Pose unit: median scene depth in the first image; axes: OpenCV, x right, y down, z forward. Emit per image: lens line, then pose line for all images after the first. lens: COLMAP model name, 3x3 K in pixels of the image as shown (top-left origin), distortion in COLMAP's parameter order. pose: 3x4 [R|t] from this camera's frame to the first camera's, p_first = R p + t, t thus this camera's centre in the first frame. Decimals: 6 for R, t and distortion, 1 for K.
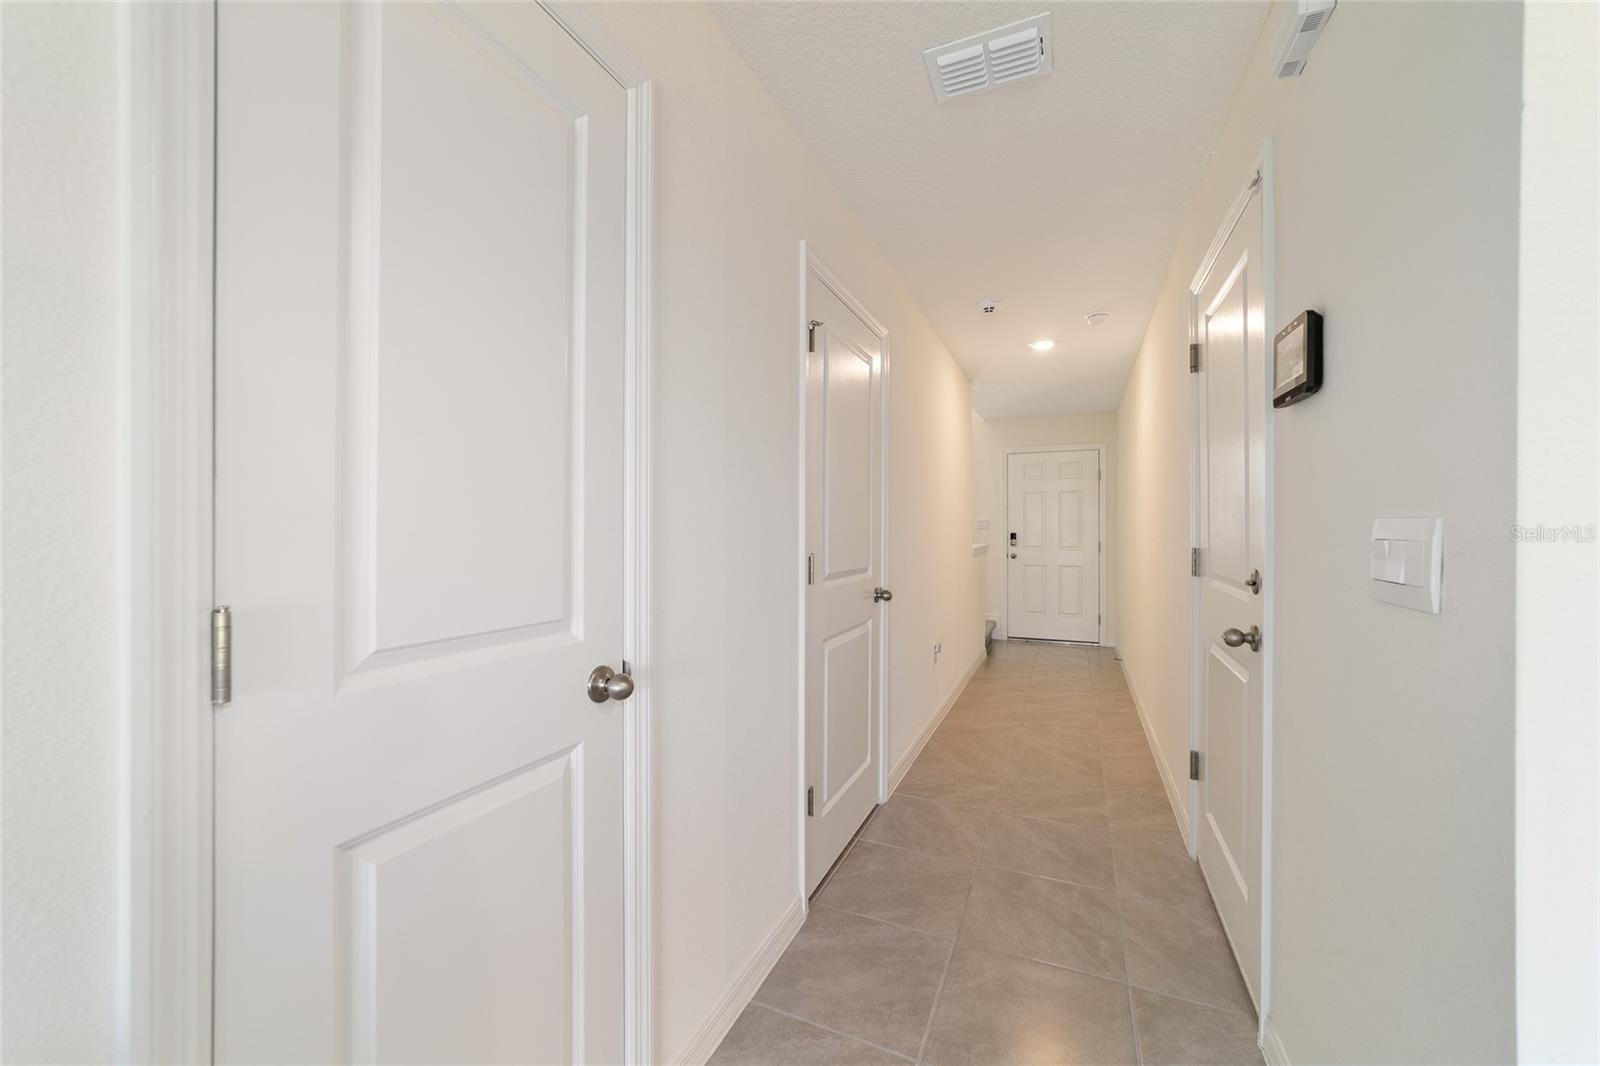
lens RADIAL K [[614.4, 0, 803.7], [0, 614.4, 528.3], [0, 0, 1]] dist [-0.017873, 0.008860]
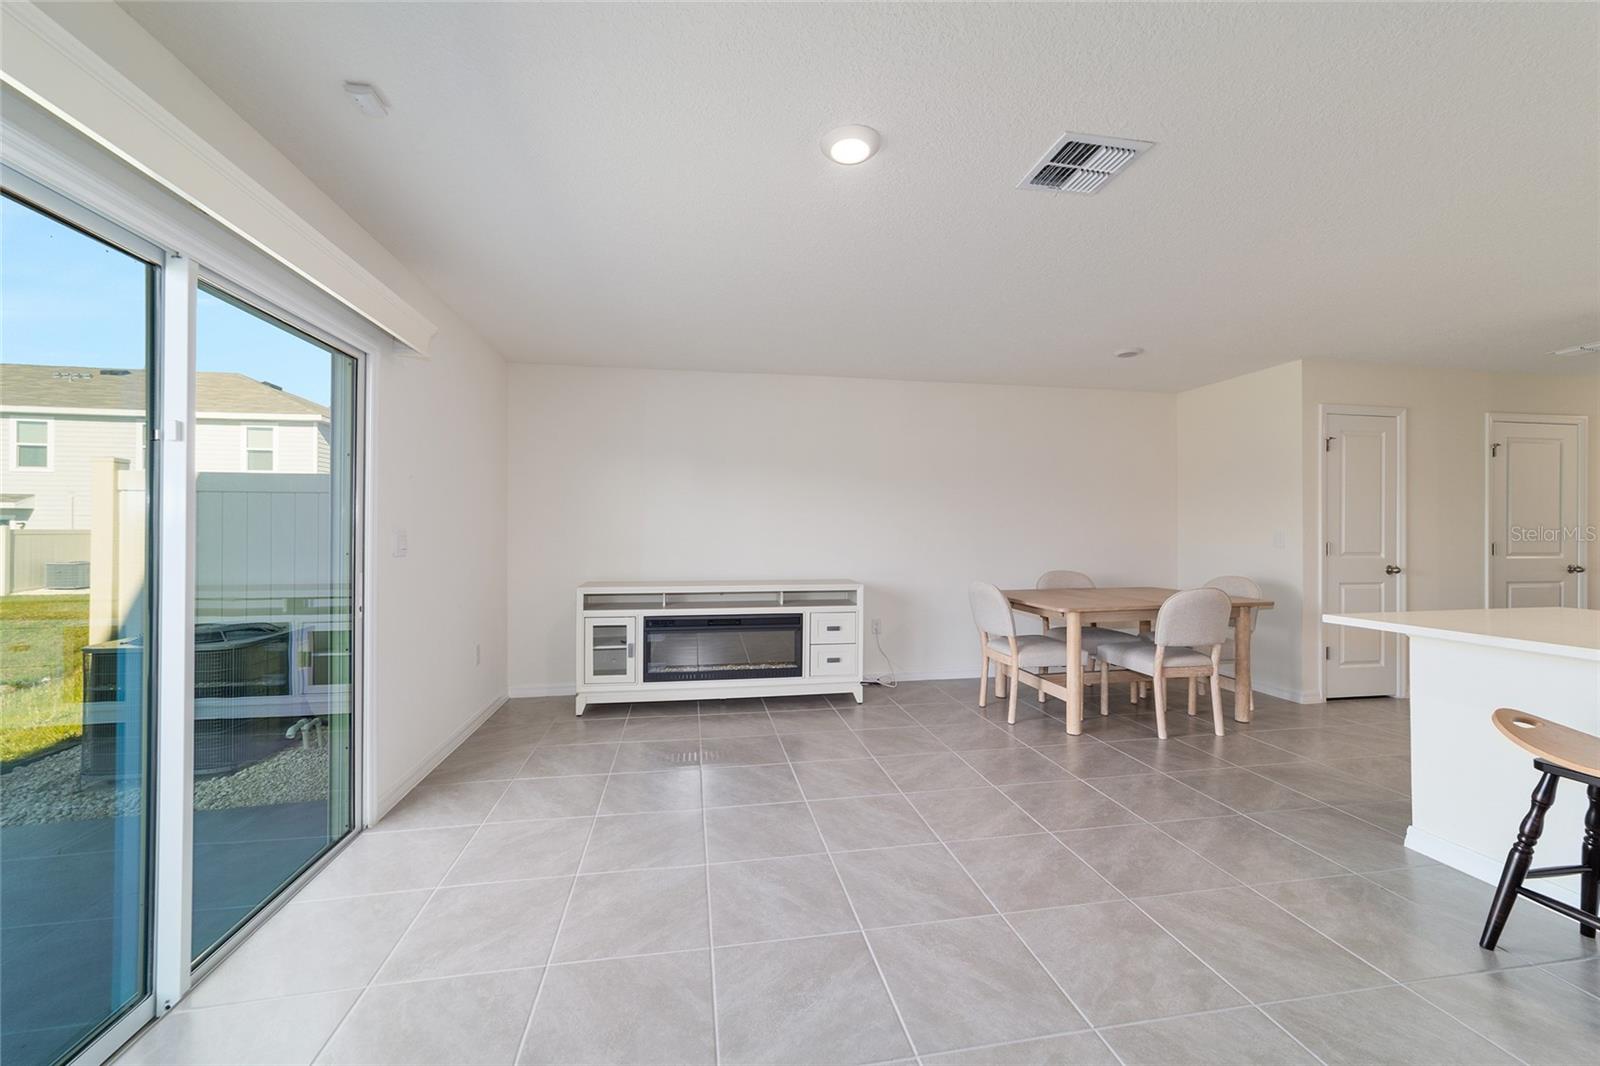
lens RADIAL K [[614.4, 0, 794.5], [0, 614.4, 529.1], [0, 0, 1]] dist [-0.017873, 0.008860]
pose [[0.550388, -0.002392, -0.834905, 0.361632], [-0.001111, 0.999993, -0.003598, 0.001516], [0.834908, 0.002907, 0.550382, -1.879959]]
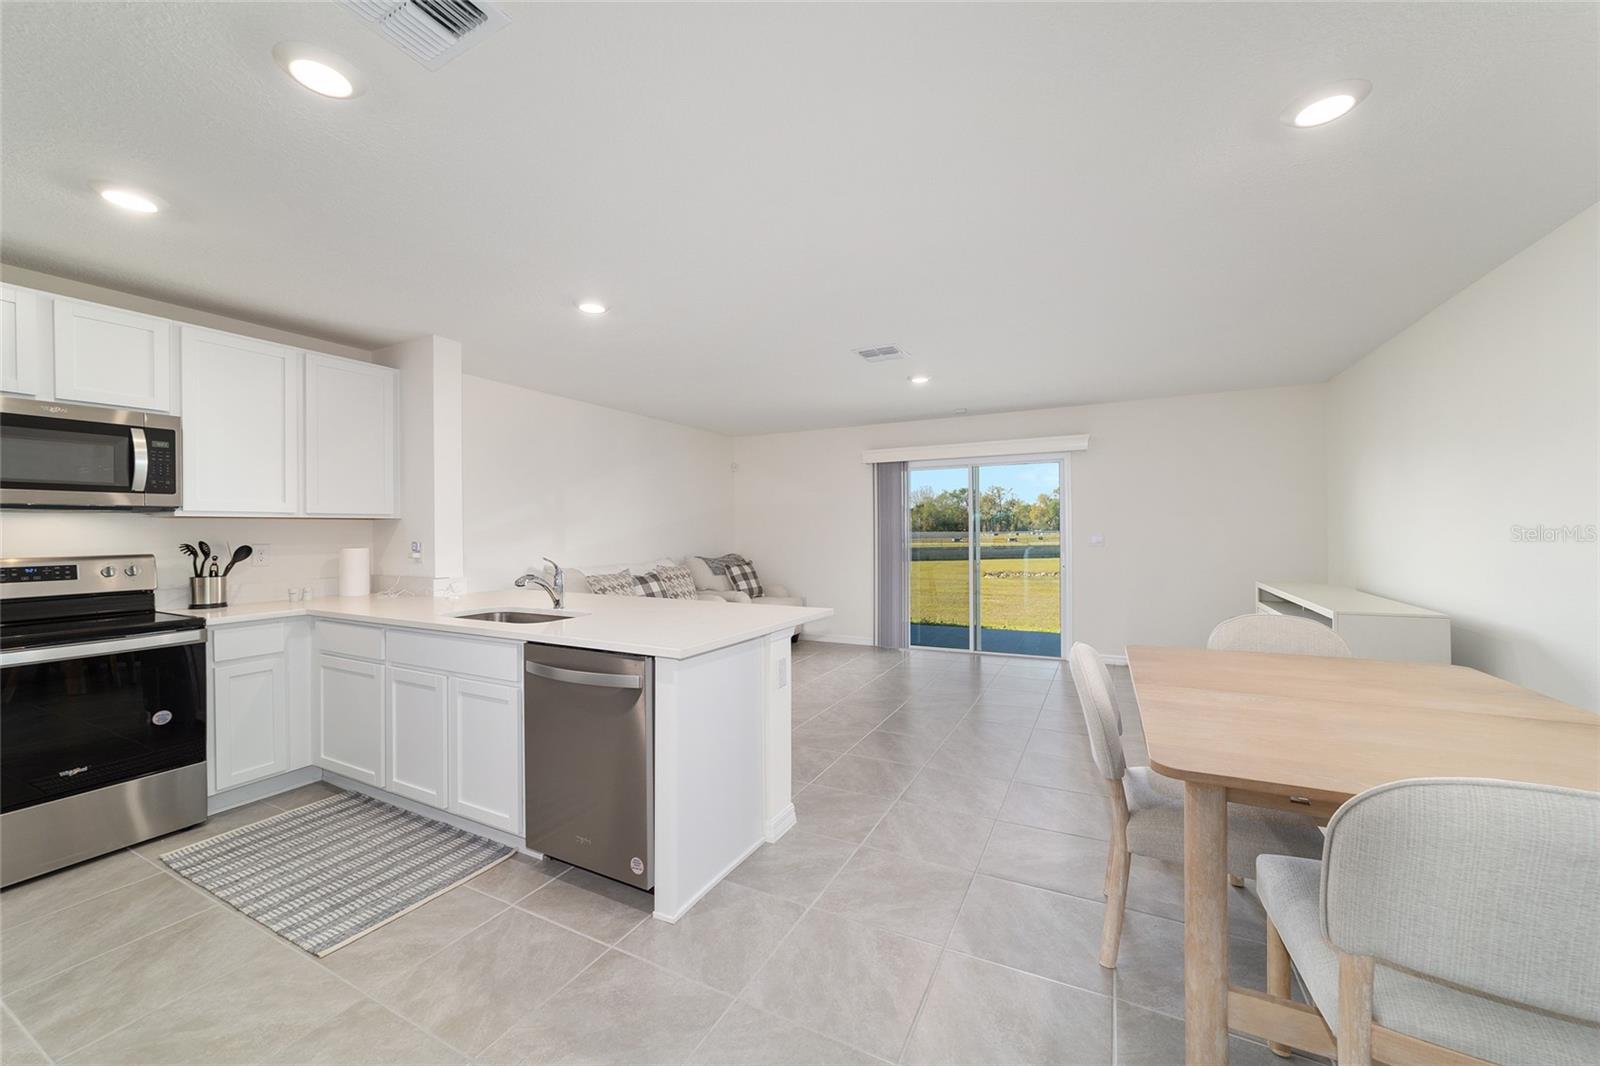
lens RADIAL K [[614.4, 0, 794.6], [0, 614.4, 529.6], [0, 0, 1]] dist [-0.017873, 0.008860]
pose [[-0.997507, 0.007856, 0.070135, 0.033064], [0.007871, 0.999969, -0.000057, -0.022462], [-0.070133, 0.000495, -0.997538, 0.382353]]
